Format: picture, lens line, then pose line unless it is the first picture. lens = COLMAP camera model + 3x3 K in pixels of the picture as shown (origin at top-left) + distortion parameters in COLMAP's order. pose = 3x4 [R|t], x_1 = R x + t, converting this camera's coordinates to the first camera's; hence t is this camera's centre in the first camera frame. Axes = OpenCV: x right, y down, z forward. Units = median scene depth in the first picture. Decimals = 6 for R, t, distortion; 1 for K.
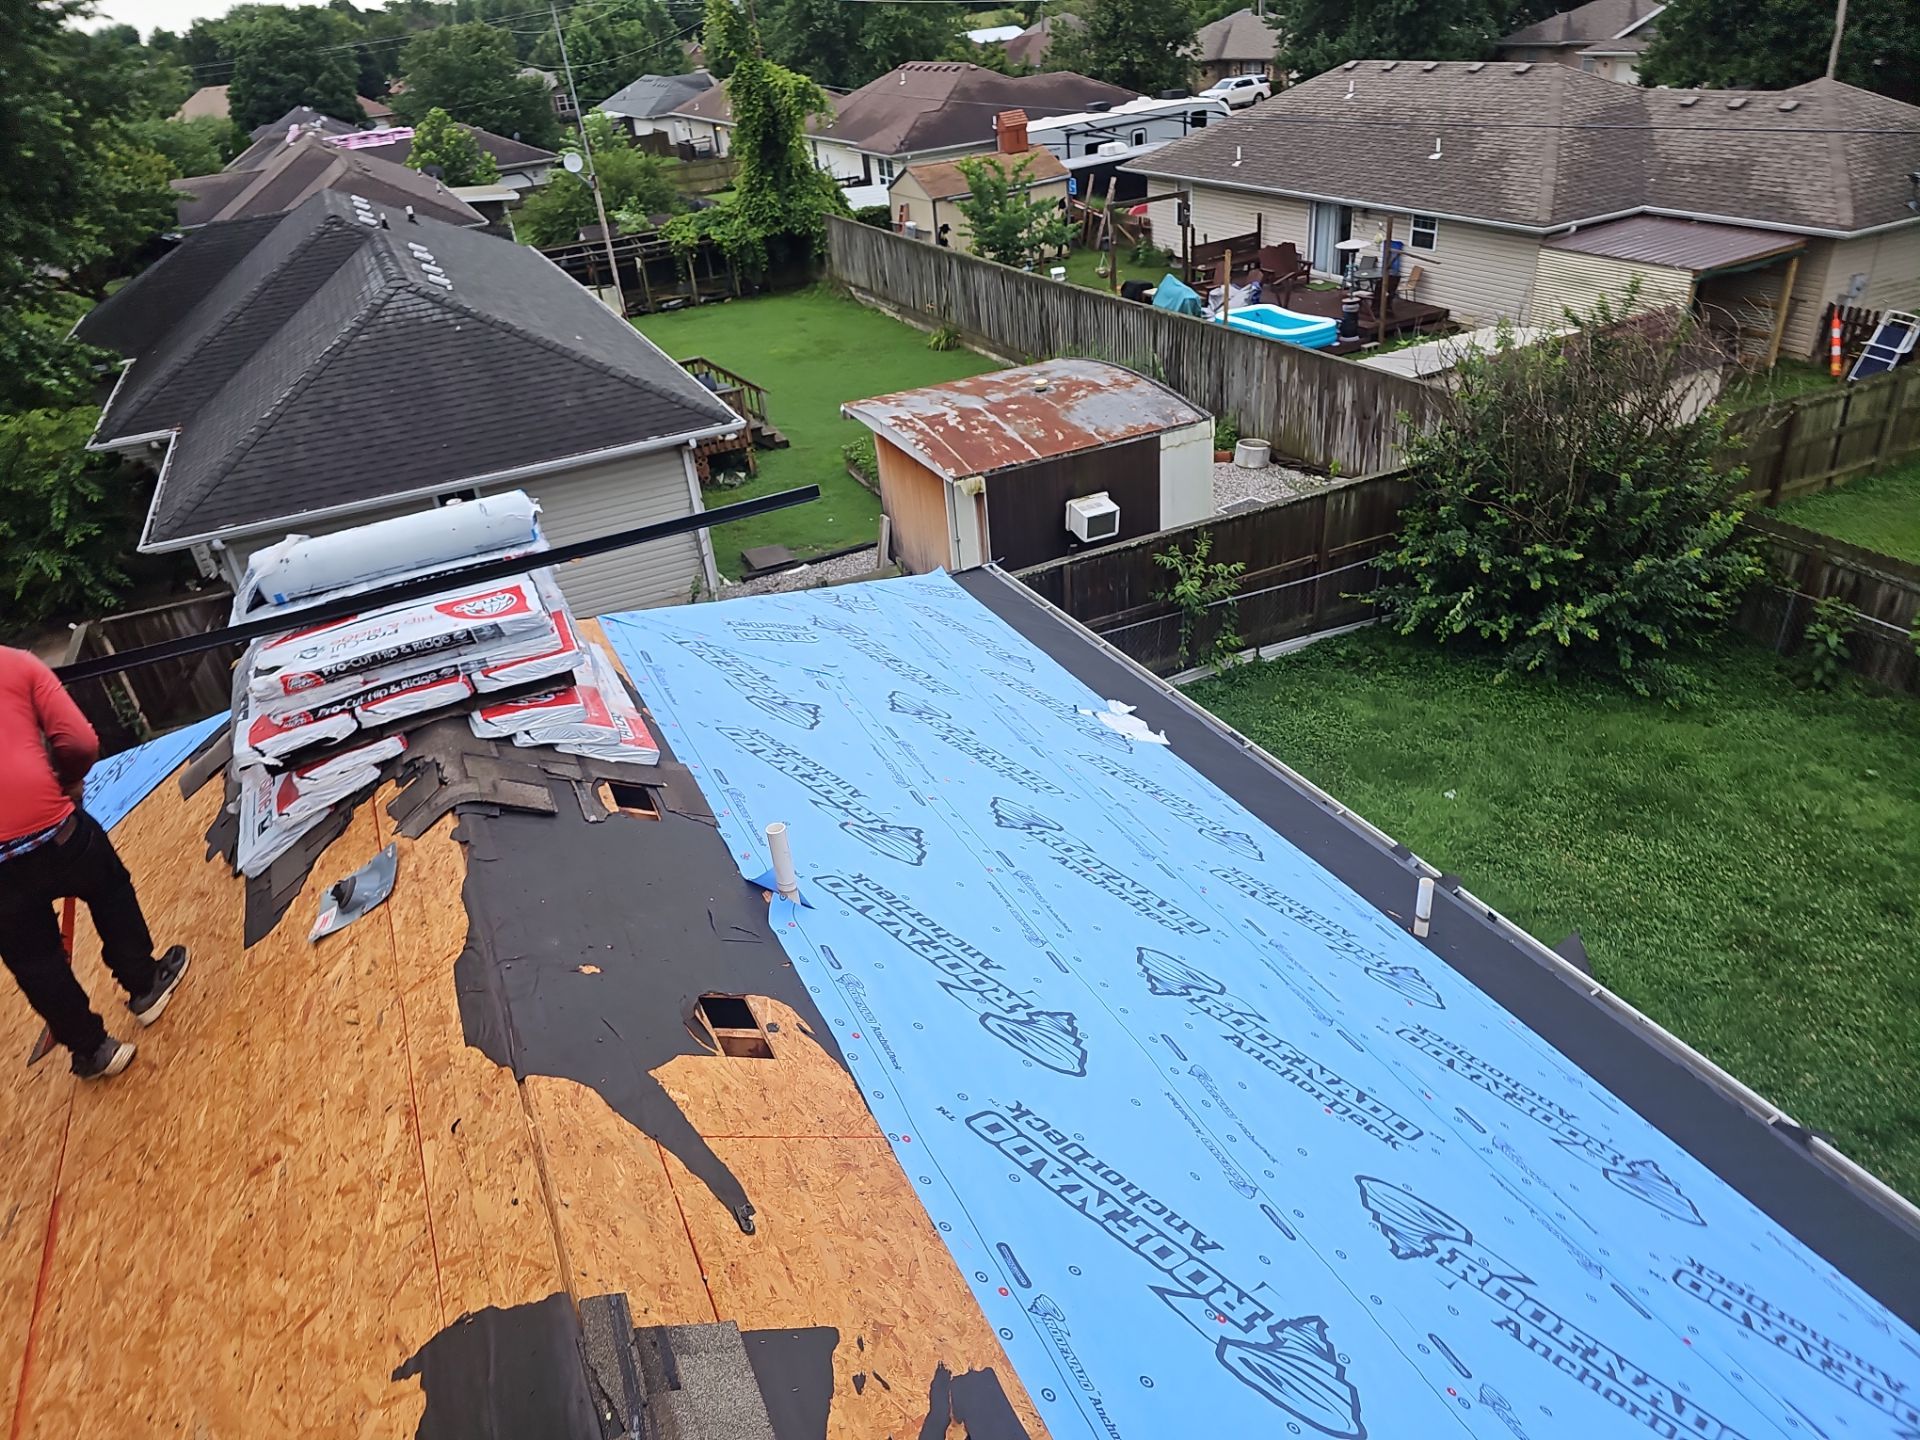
lens RADIAL K [[1315.9, 0, 960.0], [0, 1315.9, 720.0], [0, 0, 1]] dist [0.002320, 0.001164]
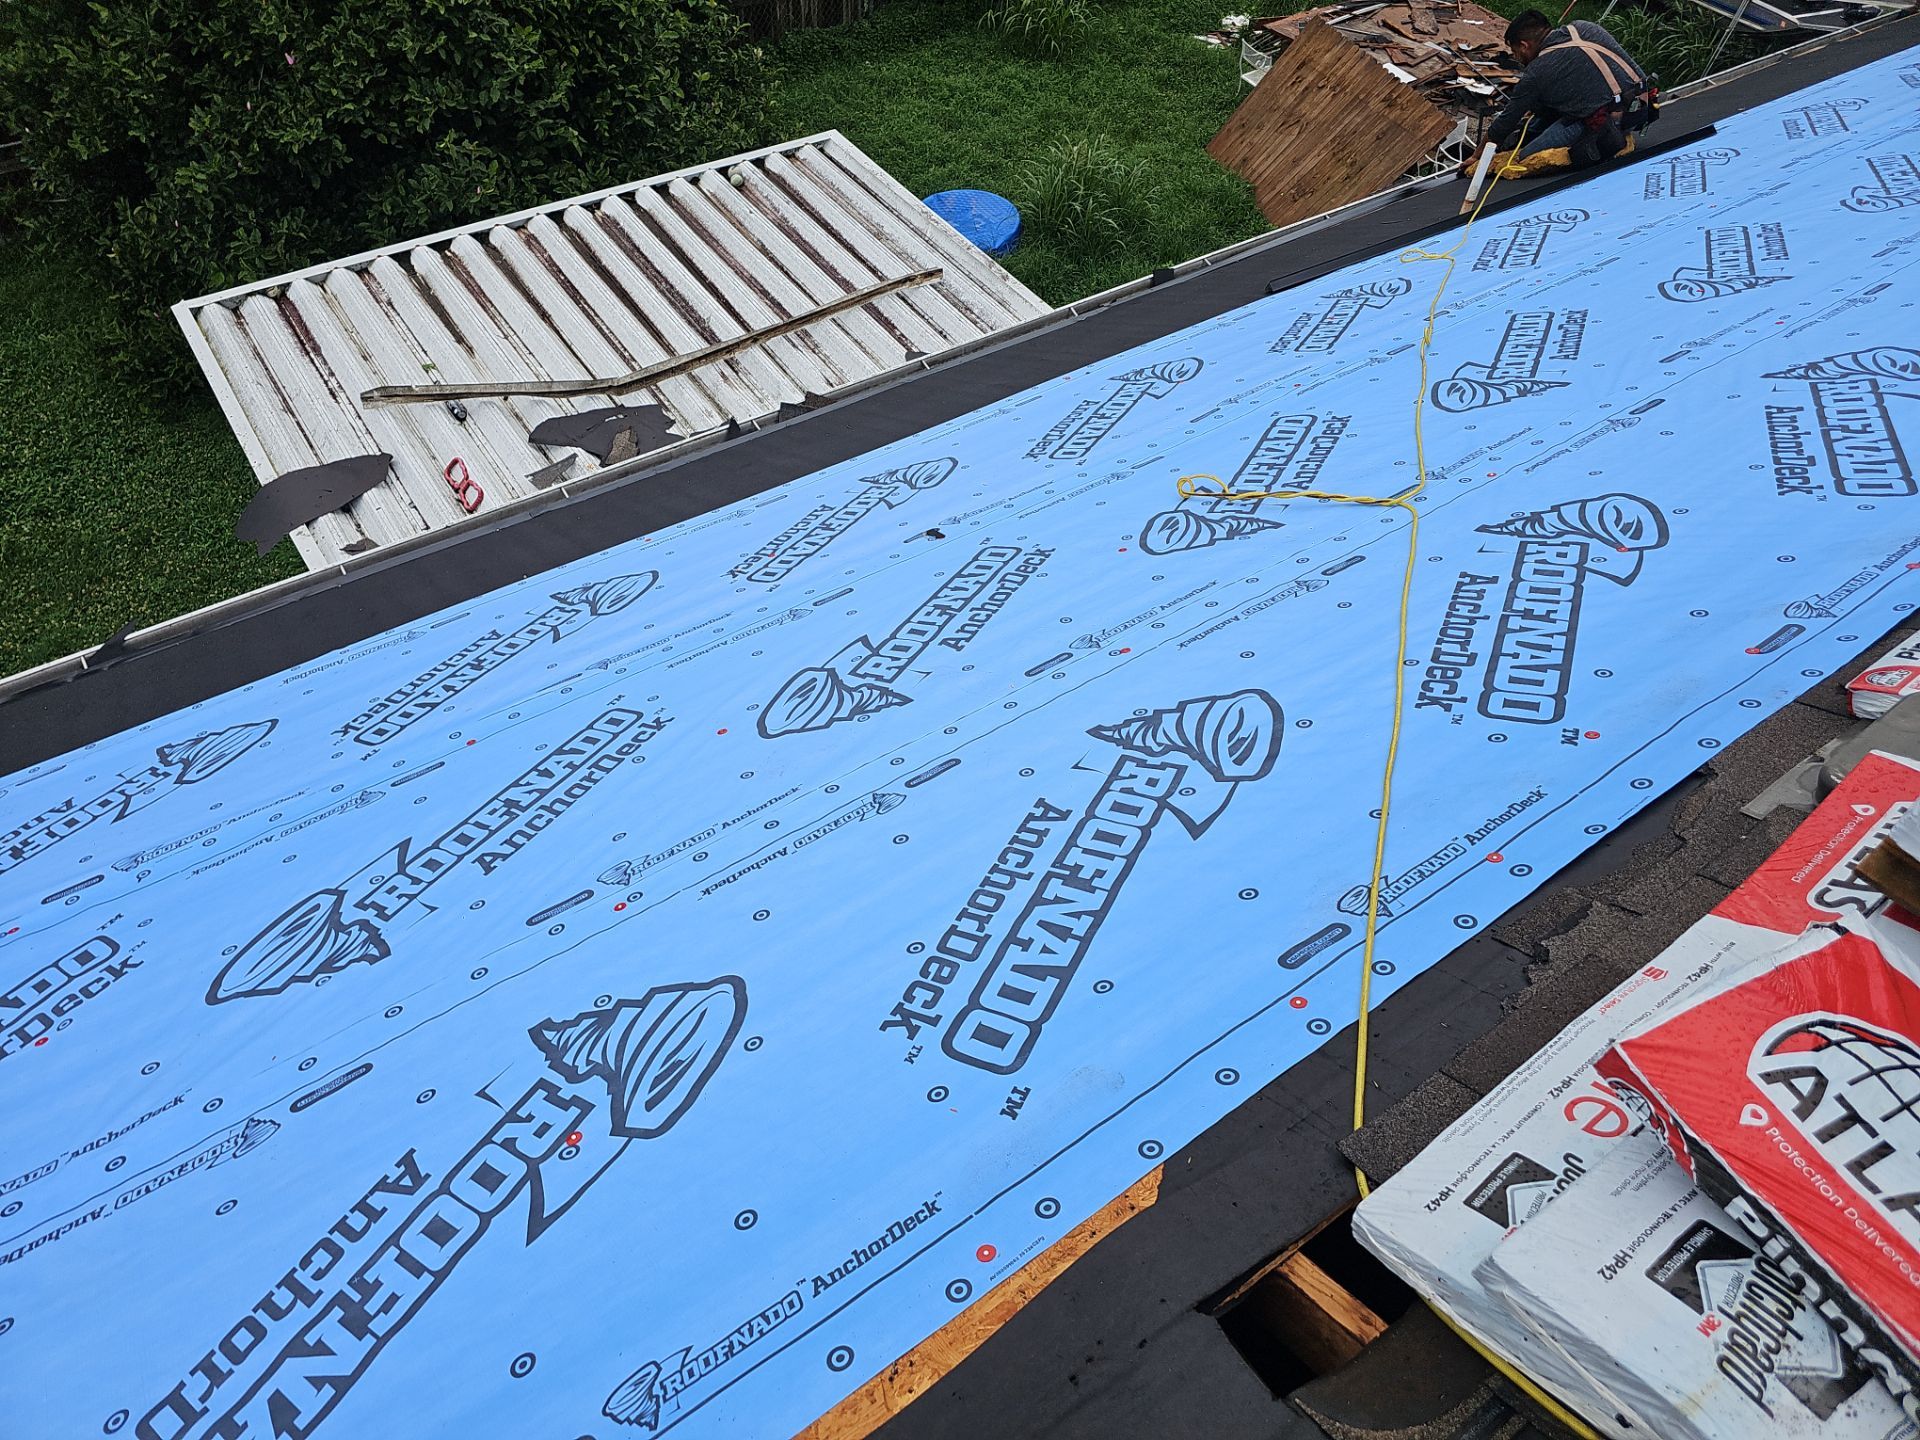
lens RADIAL K [[1315.9, 0, 960.0], [0, 1315.9, 720.0], [0, 0, 1]] dist [0.002320, 0.001164]
pose [[-0.198682, -0.689496, 0.696506, -0.112998], [0.453588, 0.565290, 0.688988, 0.017660], [-0.868783, 0.452816, 0.200434, 0.611748]]
